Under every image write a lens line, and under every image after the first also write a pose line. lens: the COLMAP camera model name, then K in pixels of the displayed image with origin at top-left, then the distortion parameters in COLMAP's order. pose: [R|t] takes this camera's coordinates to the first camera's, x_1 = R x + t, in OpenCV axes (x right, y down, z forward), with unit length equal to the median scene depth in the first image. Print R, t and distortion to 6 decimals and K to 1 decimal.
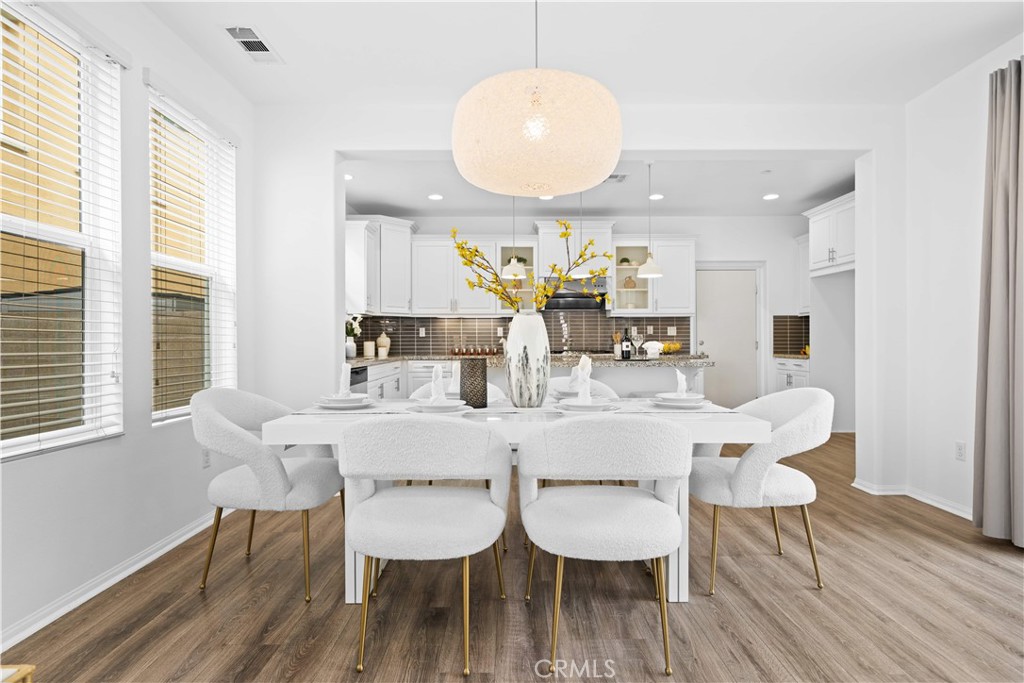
lens RADIAL K [[557.3, 0, 512.0], [0, 557.3, 341.5], [0, 0, 1]] dist [0.001611, -0.000016]
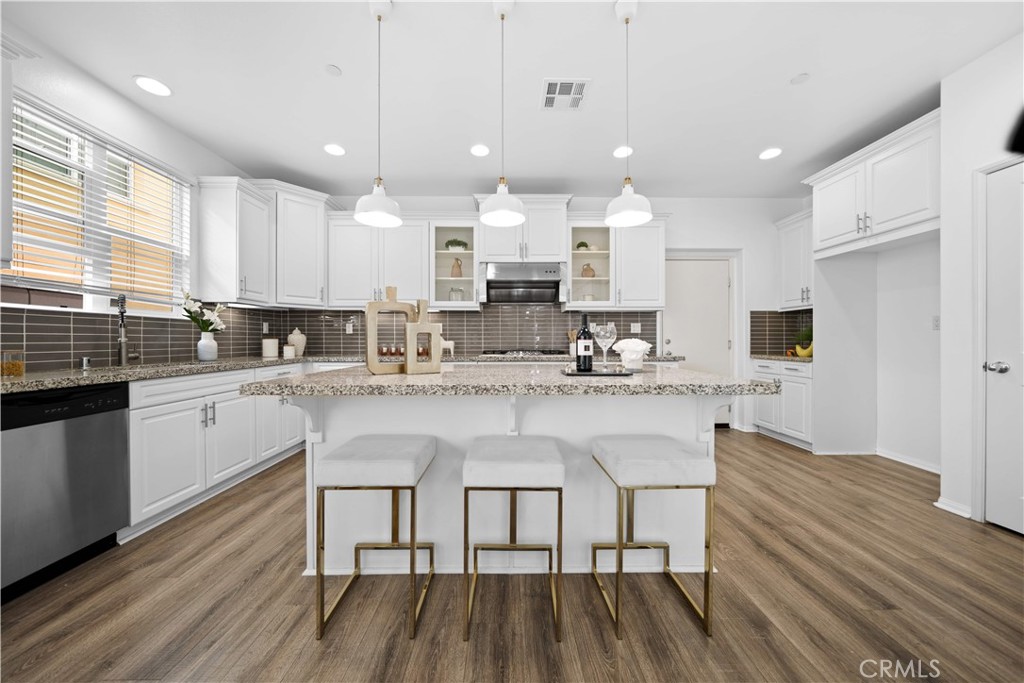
lens RADIAL K [[353.8, 0, 513.3], [0, 353.8, 339.9], [0, 0, 1]] dist [-0.005694, -0.000003]
pose [[0.999969, 0.002755, 0.007325, 0.094196], [-0.002749, 0.999996, -0.000942, 0.001016], [-0.007328, 0.000921, 0.999973, 0.464856]]
